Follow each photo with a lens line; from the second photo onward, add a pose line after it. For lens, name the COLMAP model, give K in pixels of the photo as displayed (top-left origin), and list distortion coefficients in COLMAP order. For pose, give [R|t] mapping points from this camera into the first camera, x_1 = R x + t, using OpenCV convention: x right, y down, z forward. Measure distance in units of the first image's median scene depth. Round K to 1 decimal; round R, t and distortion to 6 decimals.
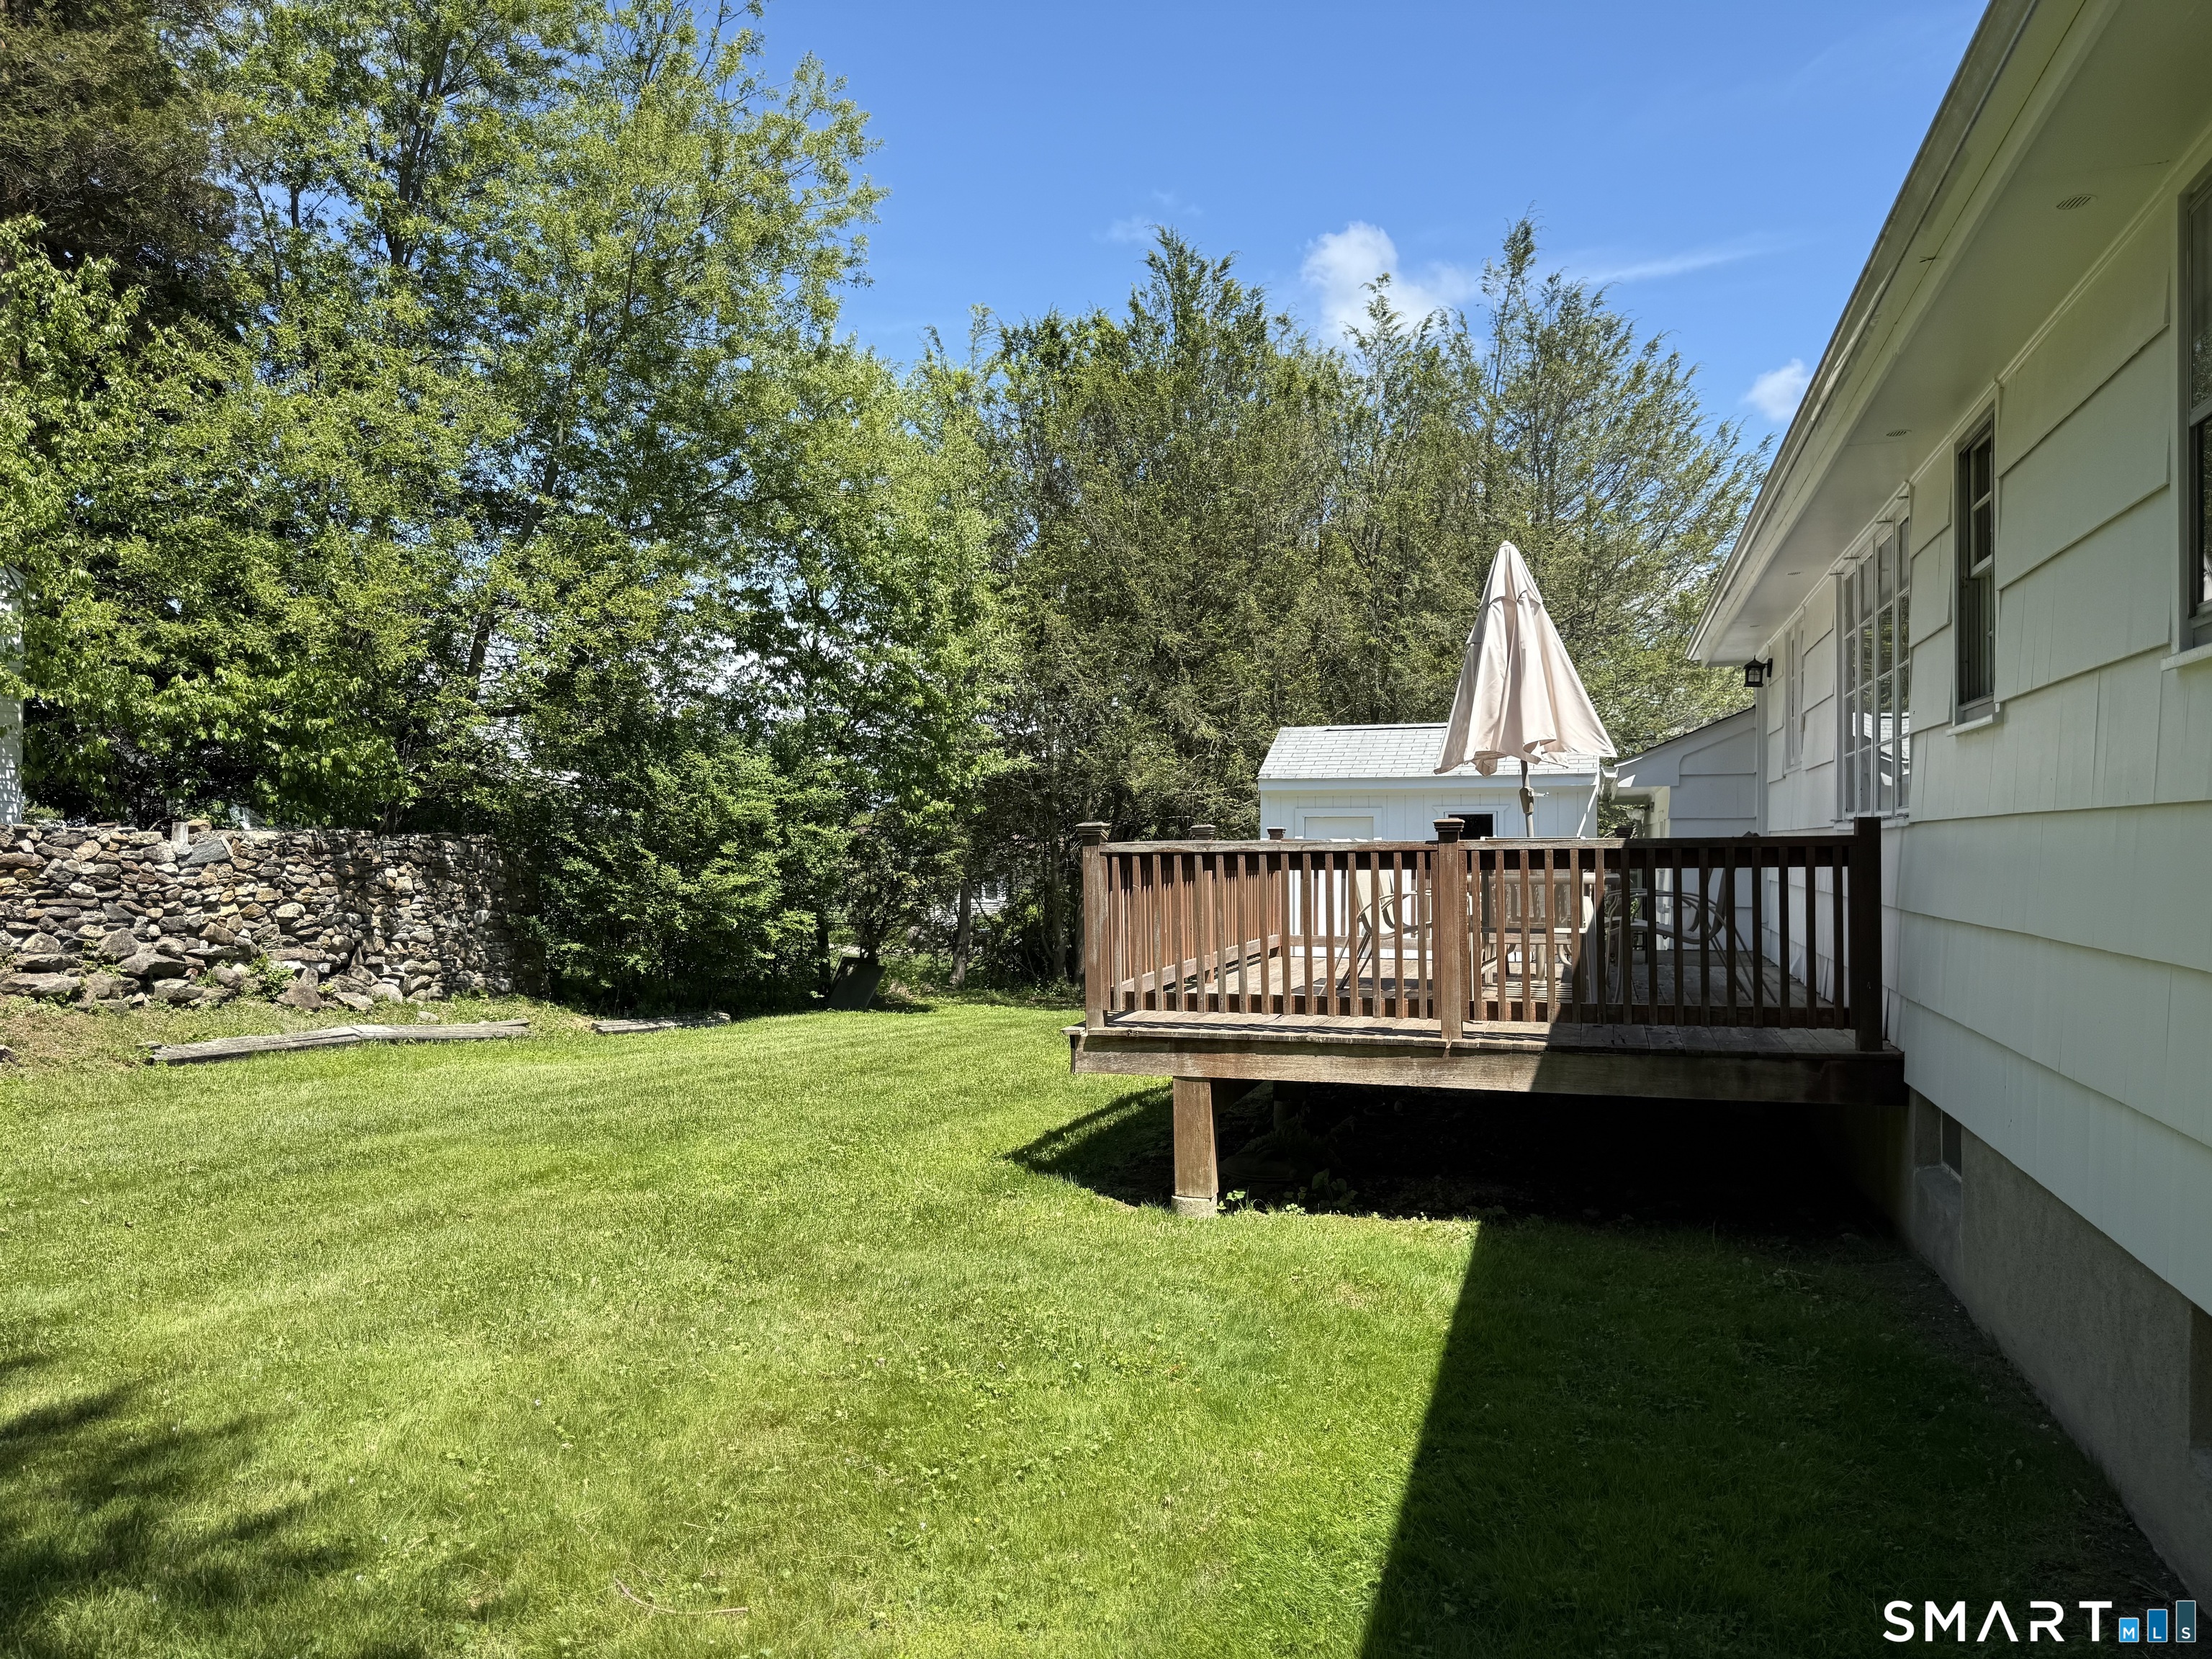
lens RADIAL K [[1554.0, 0, 1103.5], [0, 1554.0, 836.3], [0, 0, 1]] dist [0.048261, -0.055698]
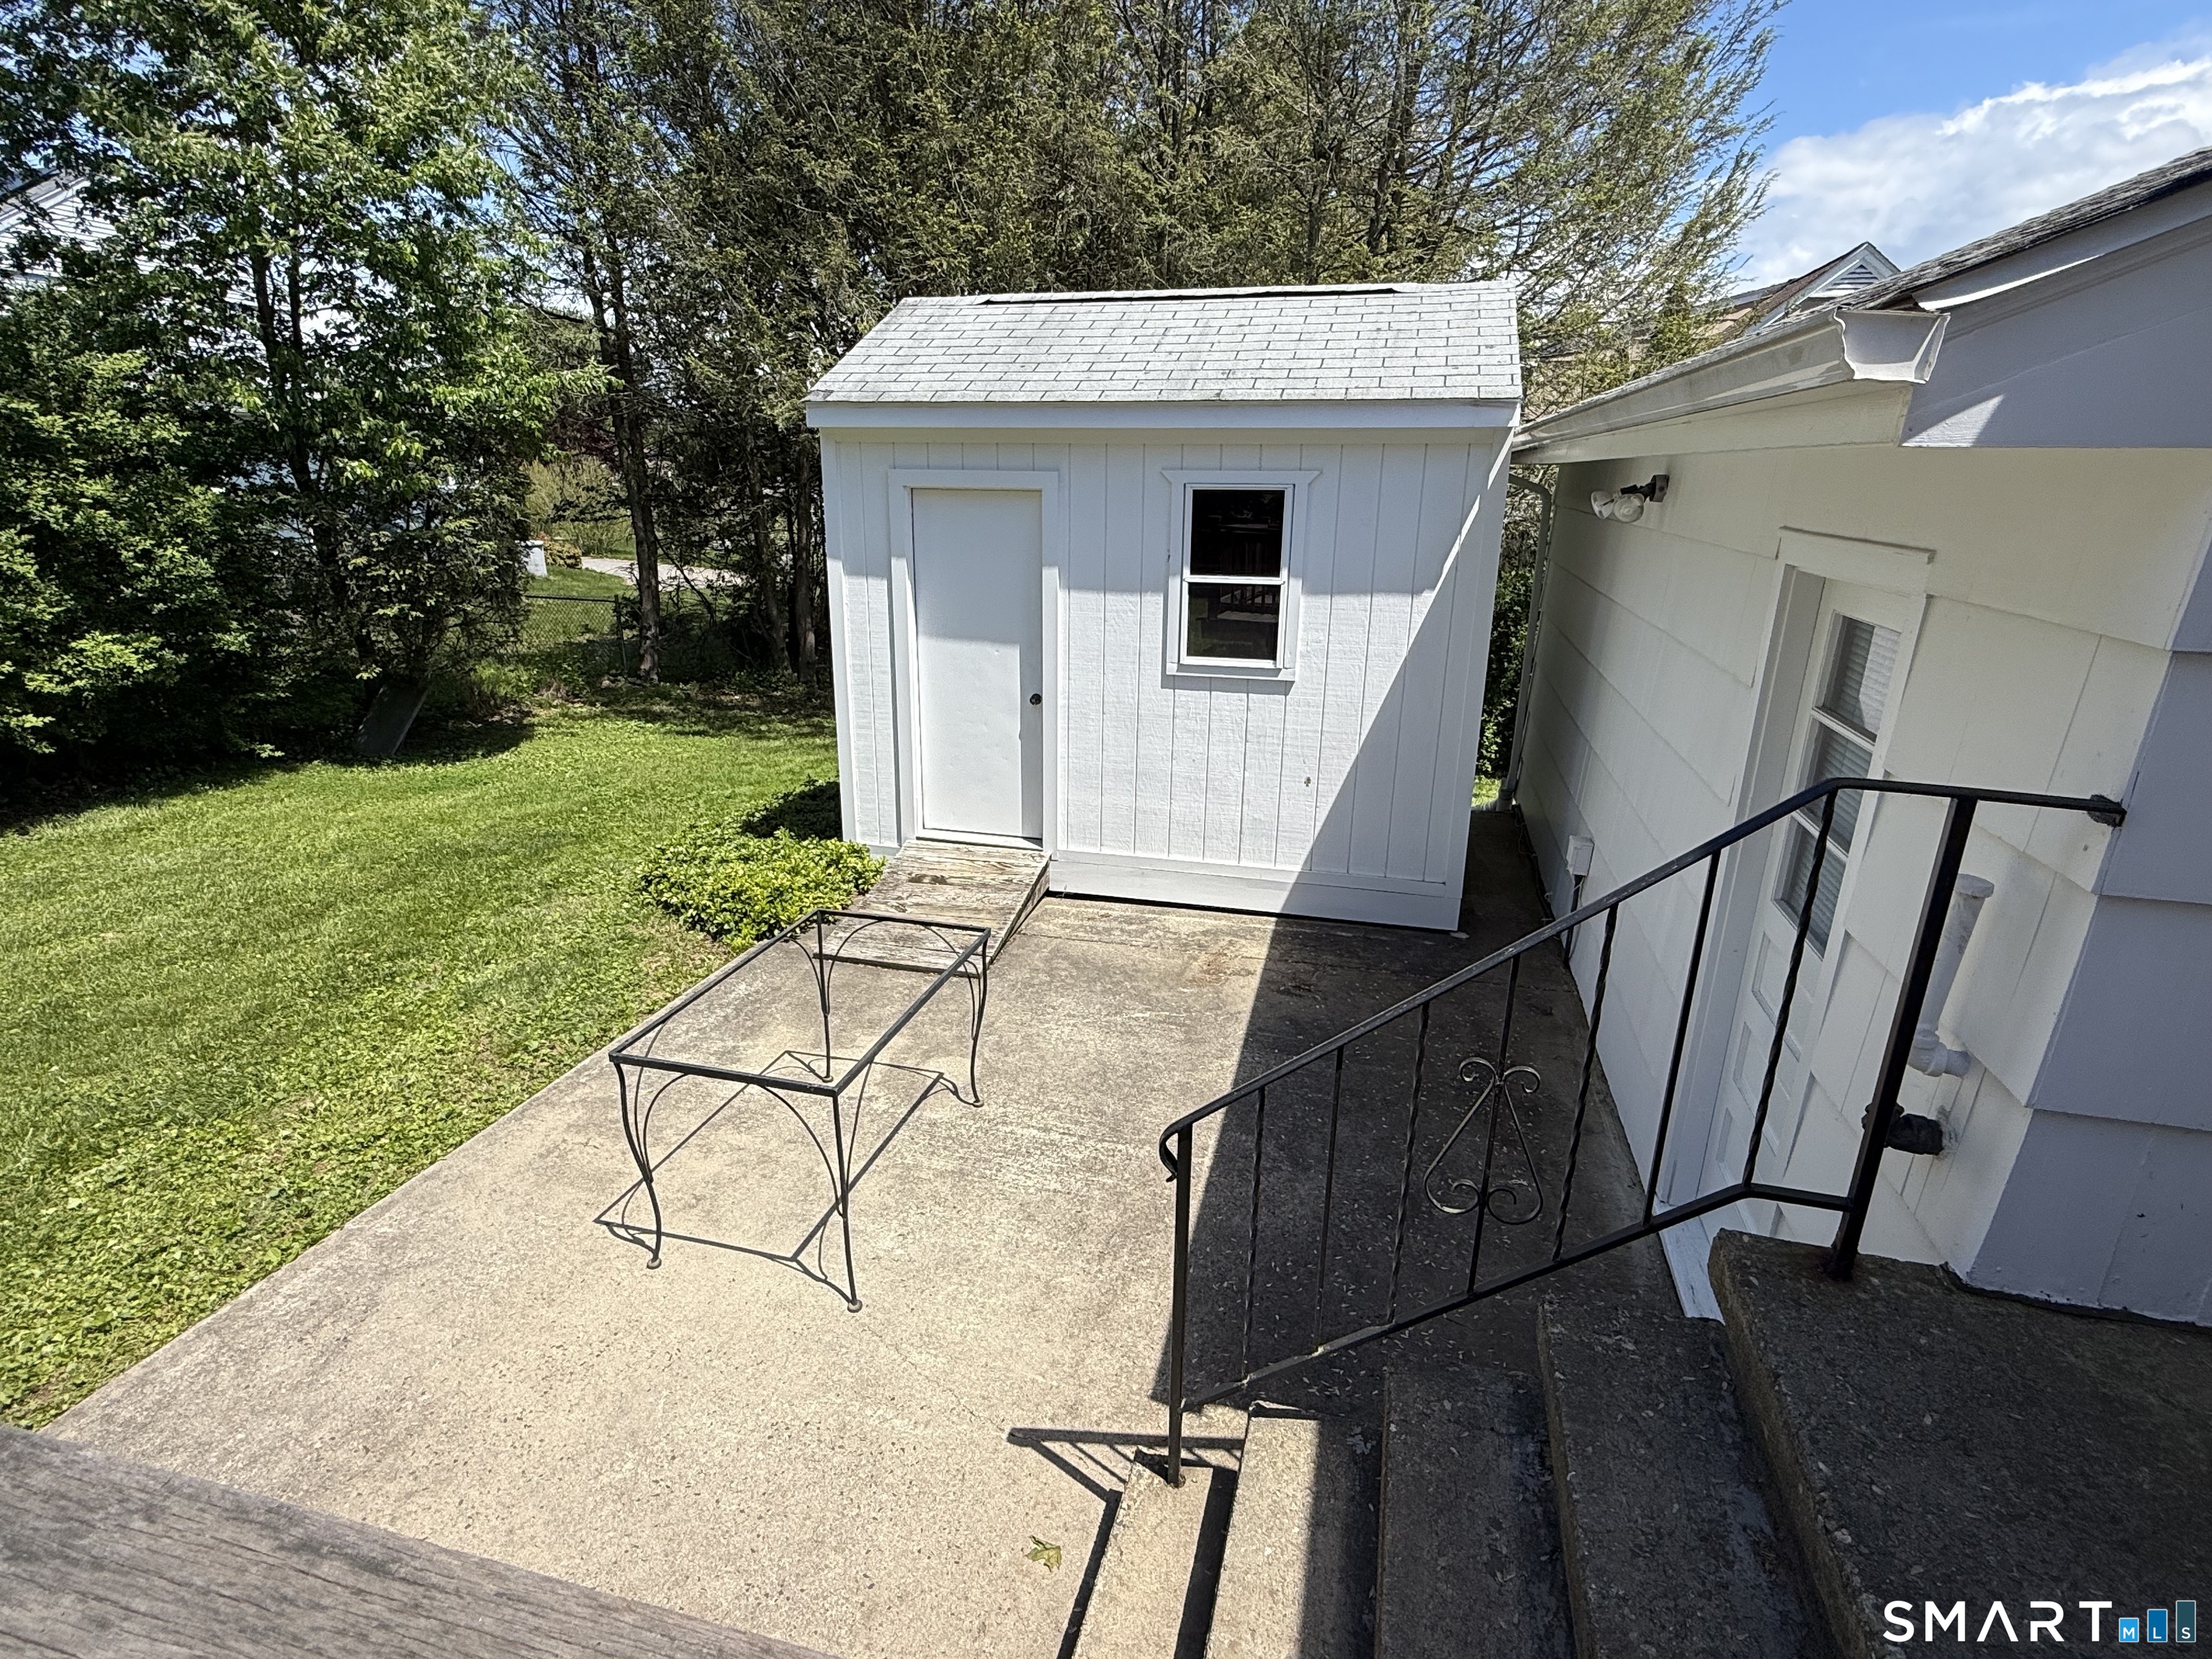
lens RADIAL K [[1103.3, 0, 1110.1], [0, 1103.3, 831.0], [0, 0, 1]] dist [-0.004814, -0.001175]
pose [[0.998713, -0.001888, 0.050688, 0.163935], [-0.014439, 0.947382, 0.319778, -0.021242], [-0.048624, -0.320098, 0.946136, 0.609891]]
